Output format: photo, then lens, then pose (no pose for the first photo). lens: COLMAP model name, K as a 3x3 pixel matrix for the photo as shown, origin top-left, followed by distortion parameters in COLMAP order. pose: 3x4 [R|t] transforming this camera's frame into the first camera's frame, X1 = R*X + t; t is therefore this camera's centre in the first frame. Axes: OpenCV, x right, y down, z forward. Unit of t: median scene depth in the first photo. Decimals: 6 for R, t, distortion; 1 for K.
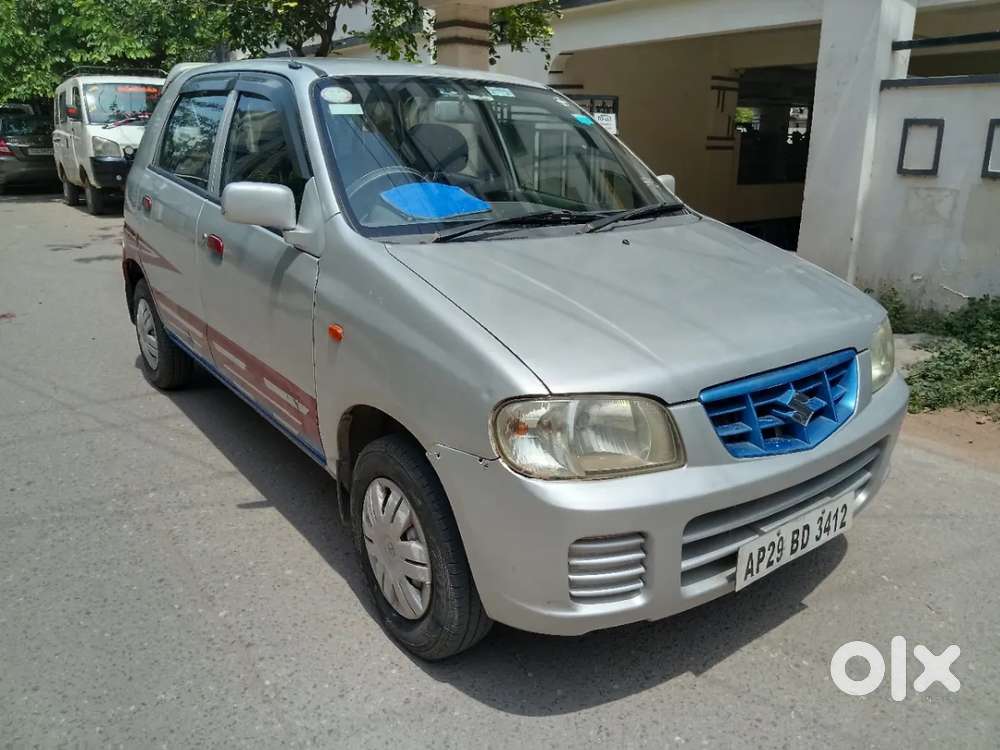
lens RADIAL K [[796.1, 0, 494.4], [0, 796.1, 377.0], [0, 0, 1]] dist [0.031517, -0.051691]
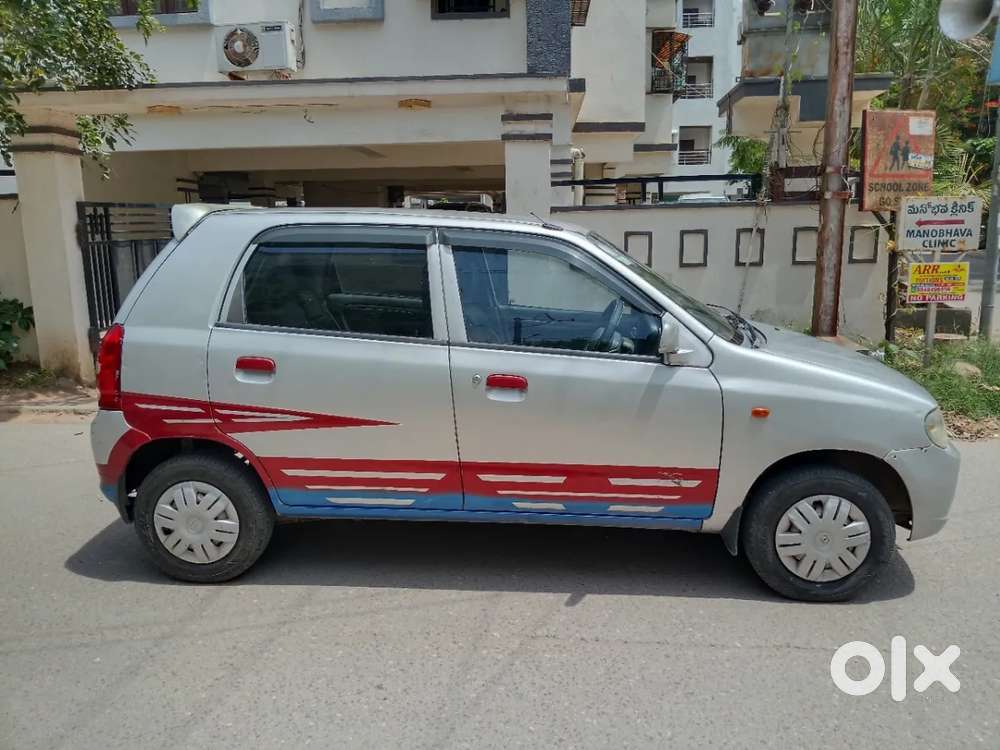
lens RADIAL K [[796.1, 0, 494.4], [0, 796.1, 377.0], [0, 0, 1]] dist [0.031517, -0.051691]
pose [[0.636432, -0.172107, 0.751887, -1.753219], [0.242090, 0.970102, 0.017141, -0.289660], [-0.732357, 0.171115, 0.659069, 0.409144]]
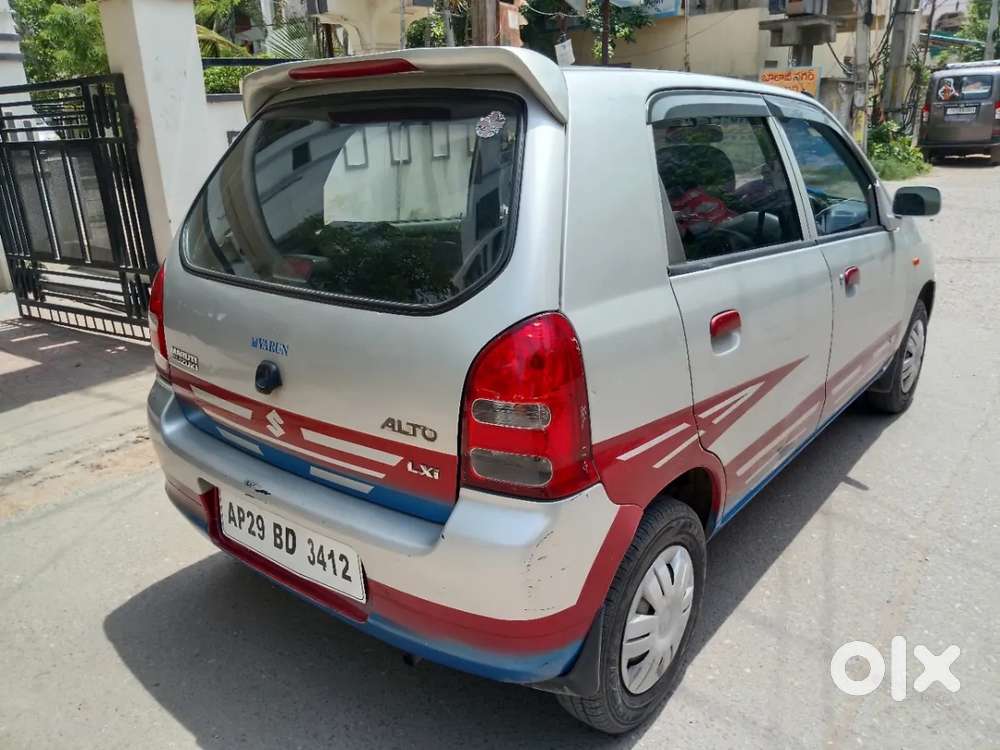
lens RADIAL K [[767.5, 0, 507.8], [0, 767.5, 387.7], [0, 0, 1]] dist [0.086570, -0.132983]
pose [[-0.298660, -0.323813, 0.897745, -1.644420], [0.301238, 0.860603, 0.410632, -0.829503], [-0.905570, 0.393075, -0.159483, 2.322456]]
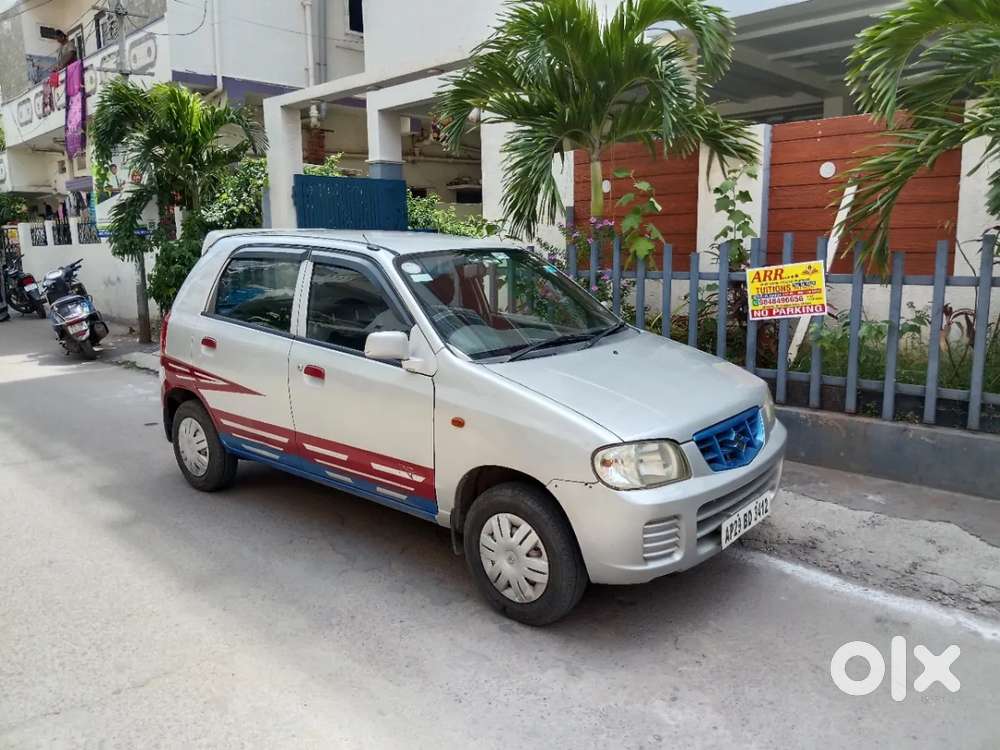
lens RADIAL K [[796.1, 0, 494.4], [0, 796.1, 377.0], [0, 0, 1]] dist [0.031517, -0.051691]
pose [[0.975174, -0.075452, 0.208190, -0.487941], [0.099442, 0.989244, -0.107272, 0.033068], [-0.197857, 0.125311, 0.972188, -0.599477]]
